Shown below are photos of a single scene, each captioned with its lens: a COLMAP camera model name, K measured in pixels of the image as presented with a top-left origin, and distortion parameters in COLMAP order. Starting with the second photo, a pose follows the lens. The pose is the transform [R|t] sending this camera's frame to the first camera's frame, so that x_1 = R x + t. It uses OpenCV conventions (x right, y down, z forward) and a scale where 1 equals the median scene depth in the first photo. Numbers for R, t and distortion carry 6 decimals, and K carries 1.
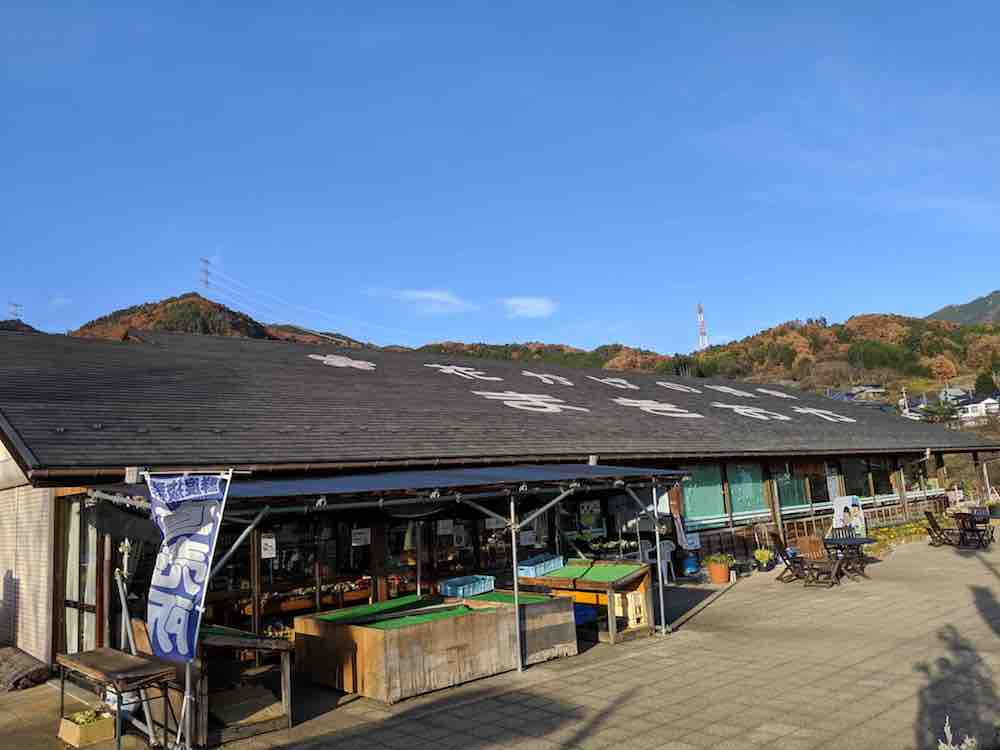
lens RADIAL K [[859.1, 0, 500.0], [0, 859.1, 375.0], [0, 0, 1]] dist [0.091776, -0.145715]
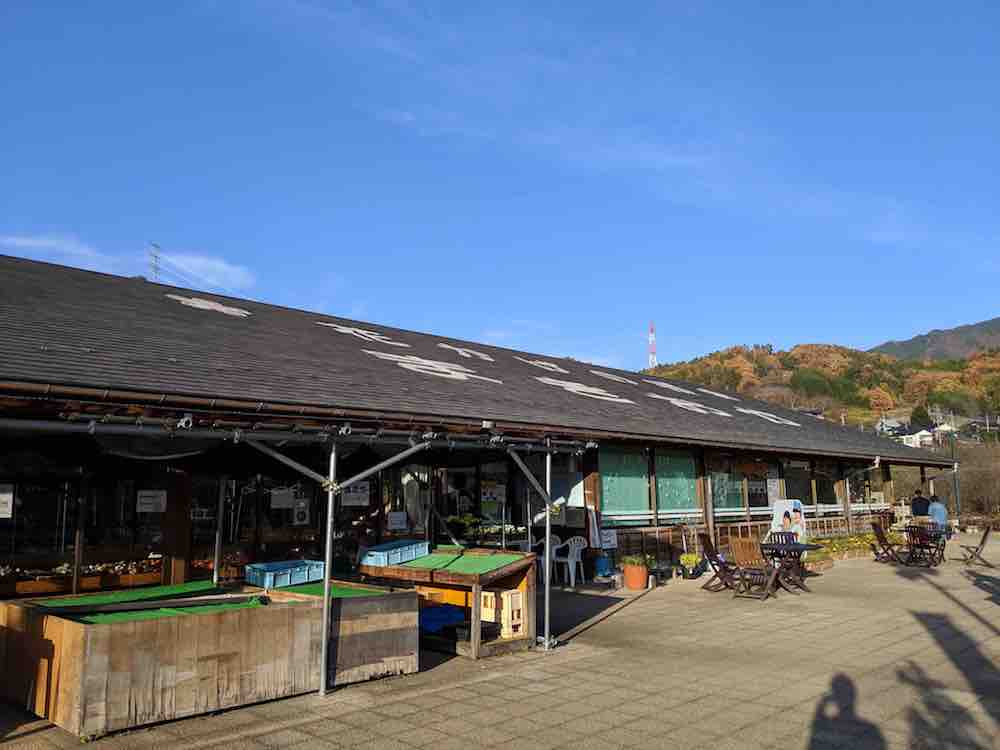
lens RADIAL K [[859.1, 0, 500.0], [0, 859.1, 375.0], [0, 0, 1]] dist [0.091776, -0.145715]
pose [[0.996391, 0.062926, 0.056967, 0.062386], [-0.062513, 0.998003, -0.009012, 0.049305], [-0.057420, 0.005418, 0.998335, 0.172776]]
